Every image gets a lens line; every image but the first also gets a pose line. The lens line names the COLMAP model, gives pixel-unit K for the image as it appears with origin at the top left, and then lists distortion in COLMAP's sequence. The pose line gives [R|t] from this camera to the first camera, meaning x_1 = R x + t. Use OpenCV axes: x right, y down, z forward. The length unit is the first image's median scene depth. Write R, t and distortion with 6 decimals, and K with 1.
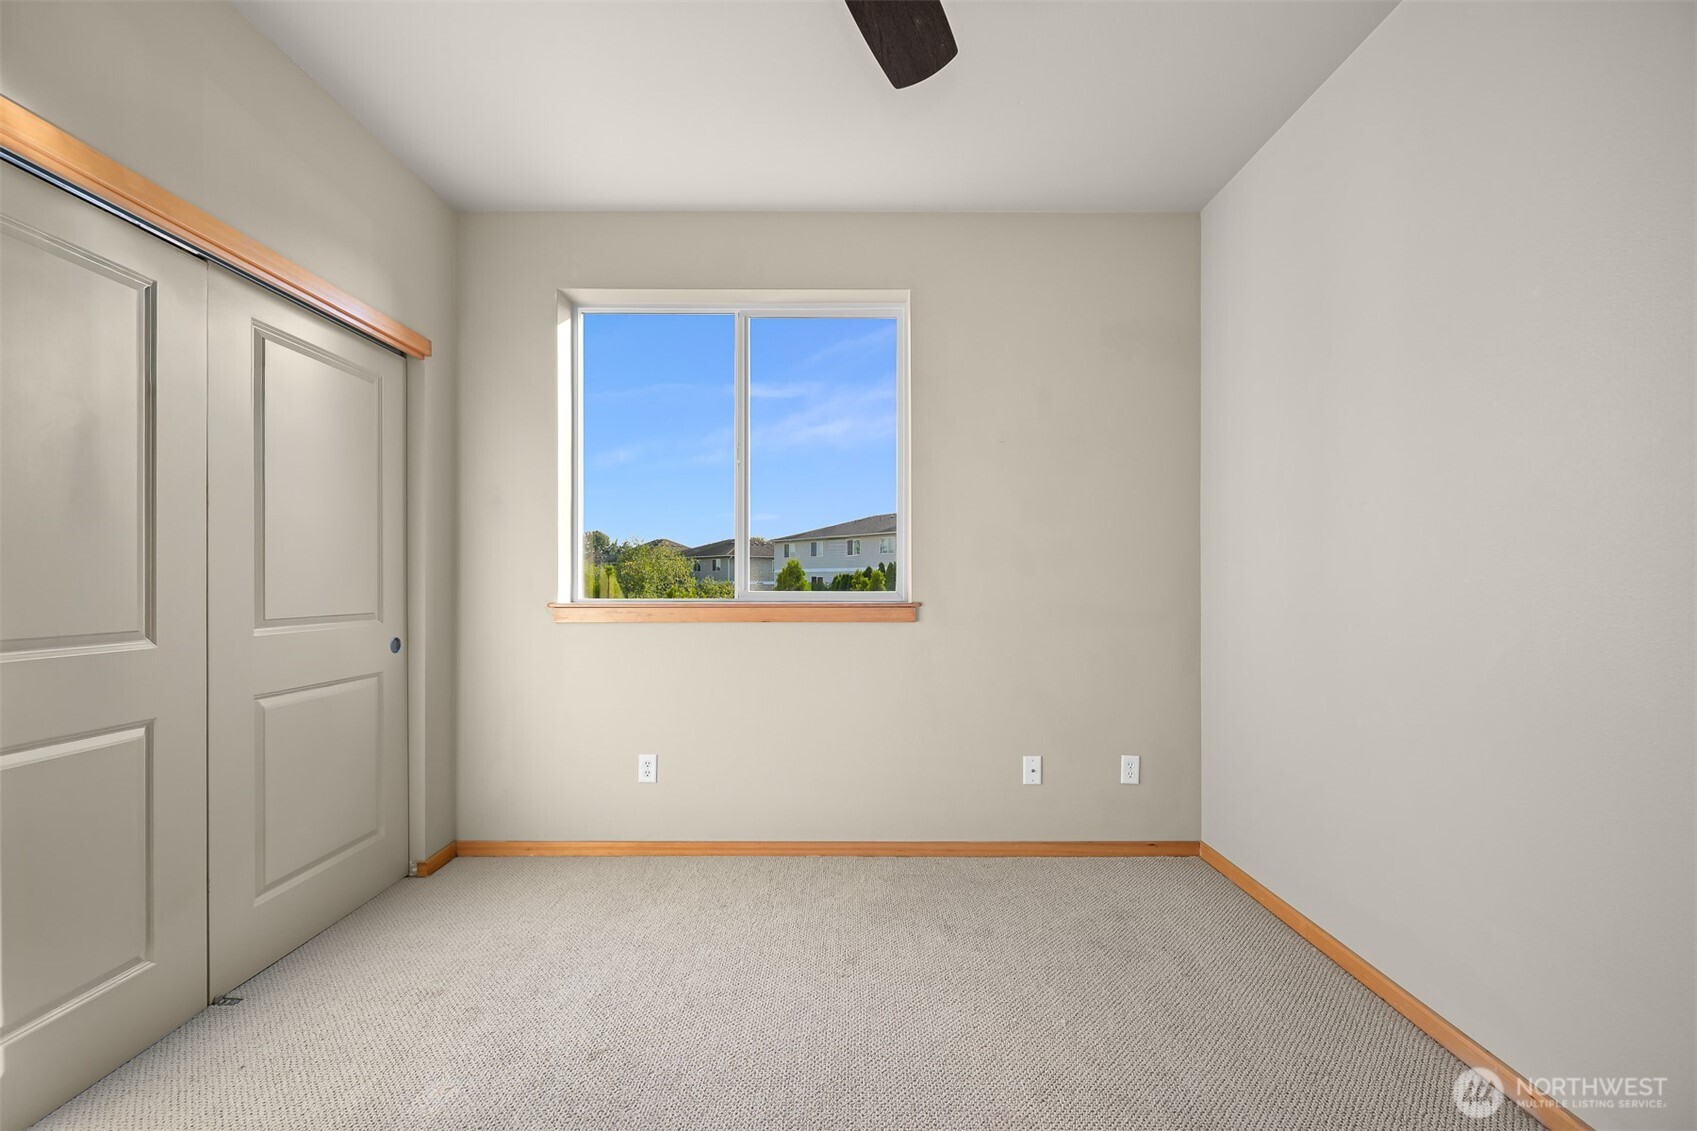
lens RADIAL K [[670.6, 0, 850.0], [0, 670.6, 577.3], [0, 0, 1]] dist [0.003372, 0.000206]
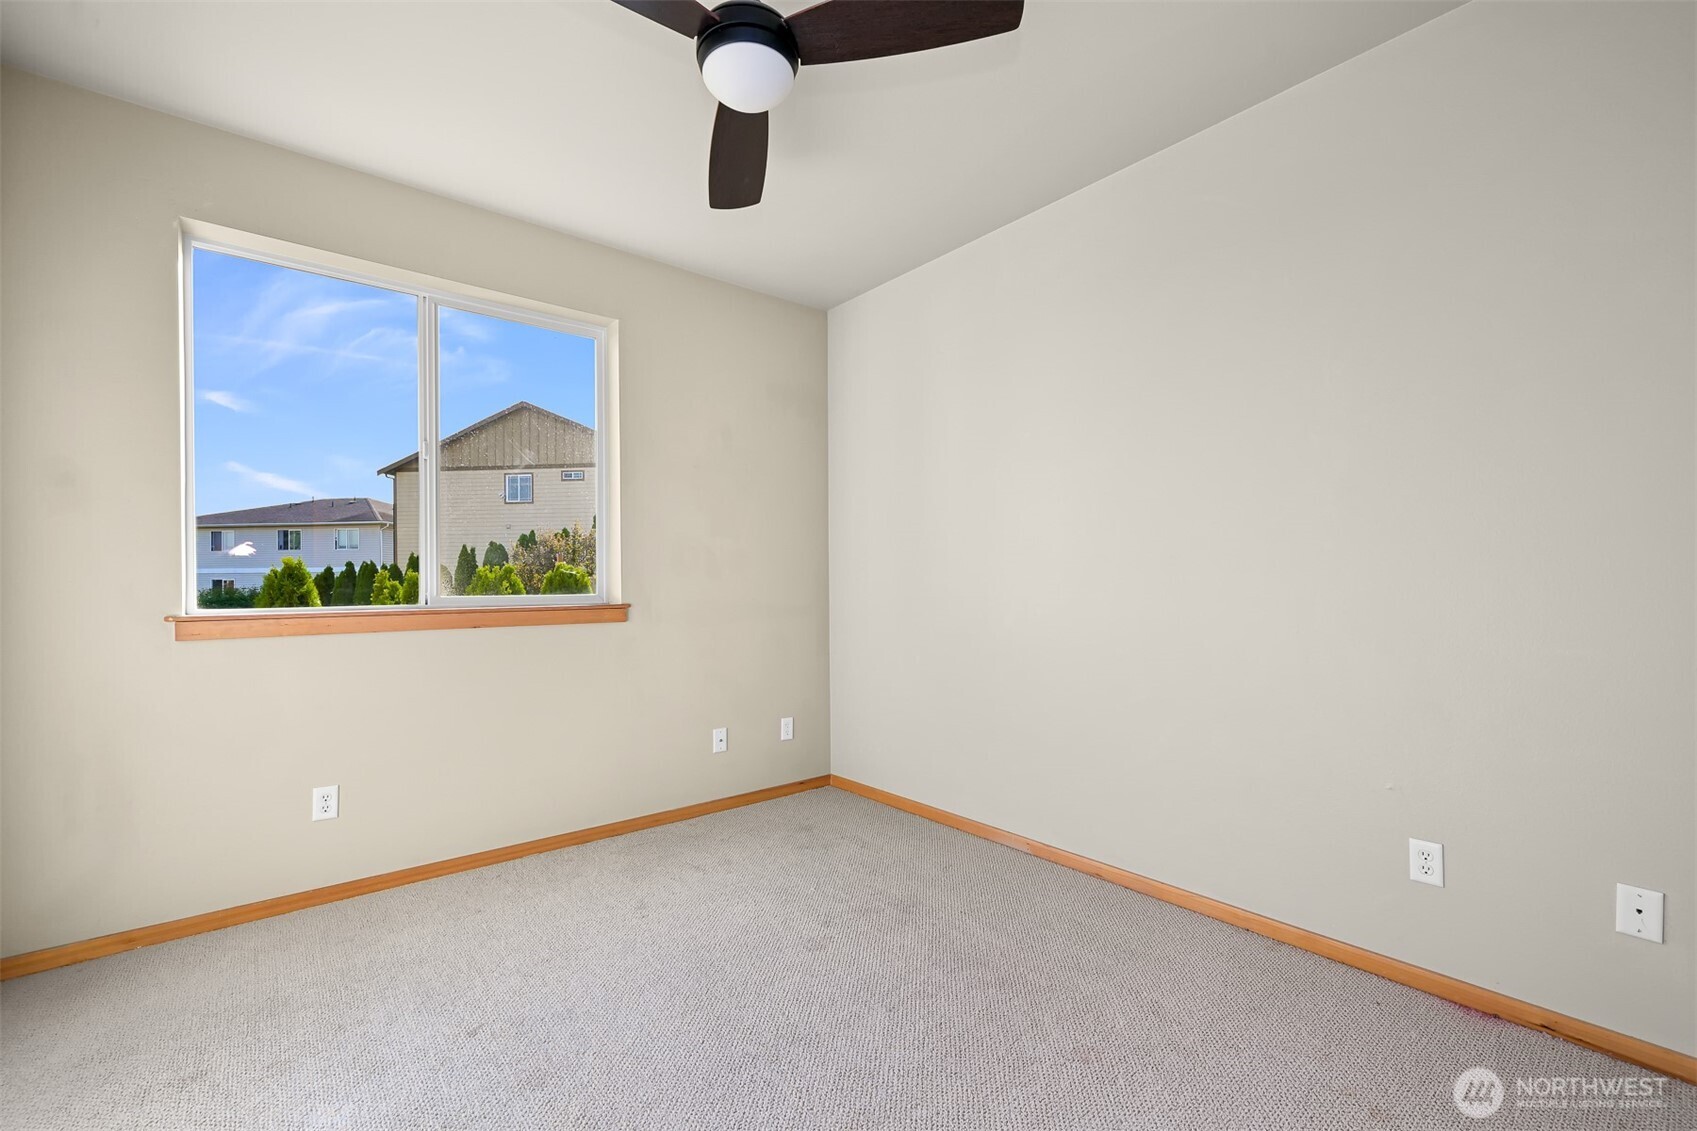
lens RADIAL K [[727.2, 0, 845.4], [0, 727.2, 575.9], [0, 0, 1]] dist [-0.003177, -0.000315]
pose [[0.771700, -0.000086, 0.635987, -0.383372], [0.003126, 0.999988, -0.003658, -0.003263], [-0.635979, 0.004811, 0.771691, -0.155530]]
